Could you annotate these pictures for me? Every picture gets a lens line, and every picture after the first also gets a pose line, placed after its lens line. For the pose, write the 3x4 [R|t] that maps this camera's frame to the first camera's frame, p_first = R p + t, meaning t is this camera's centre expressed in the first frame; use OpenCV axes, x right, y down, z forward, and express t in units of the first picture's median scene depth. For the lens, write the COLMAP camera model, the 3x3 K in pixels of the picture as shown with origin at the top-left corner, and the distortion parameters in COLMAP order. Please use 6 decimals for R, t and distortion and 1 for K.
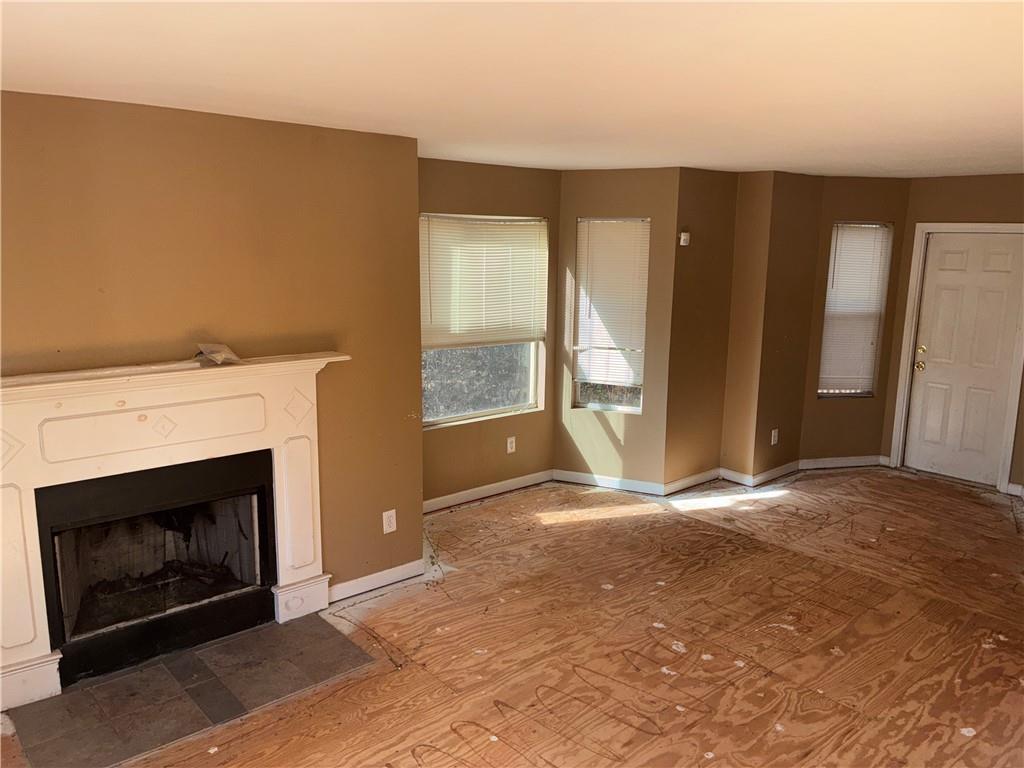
lens RADIAL K [[793.2, 0, 511.9], [0, 793.2, 388.4], [0, 0, 1]] dist [0.044644, -0.017972]
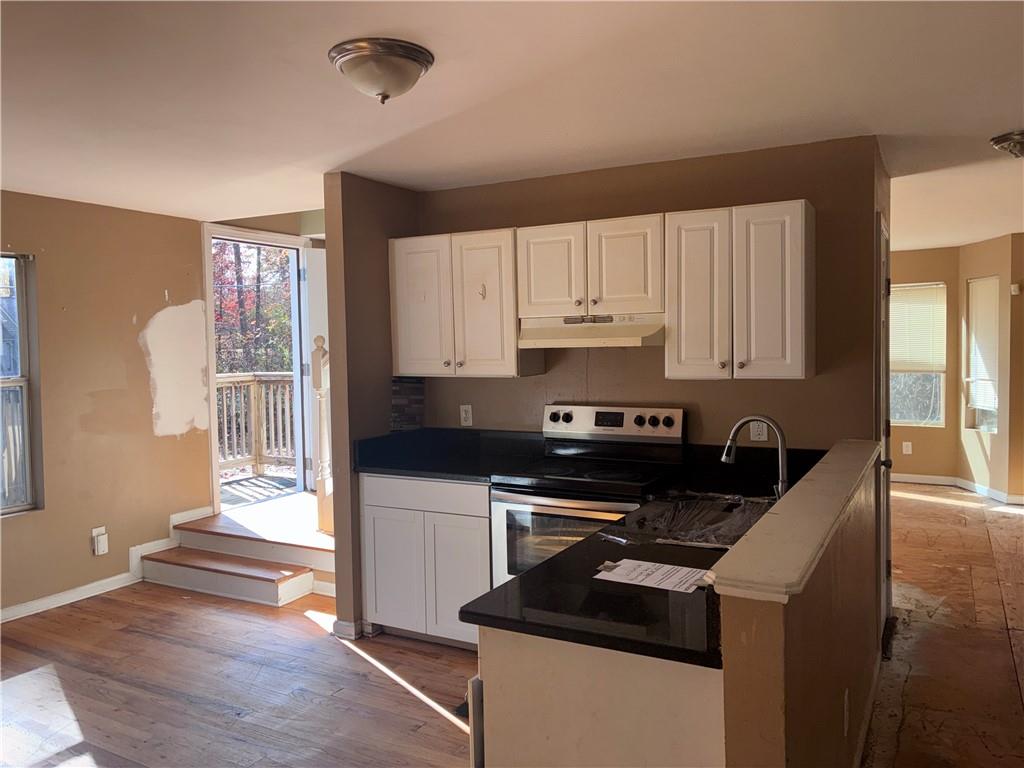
lens RADIAL K [[793.2, 0, 511.2], [0, 793.2, 382.2], [0, 0, 1]] dist [0.044644, -0.017972]
pose [[0.339763, 0.023100, -0.940227, 1.036791], [-0.156591, 0.987134, -0.032334, 0.108541], [0.927384, 0.158217, 0.339009, -0.110391]]
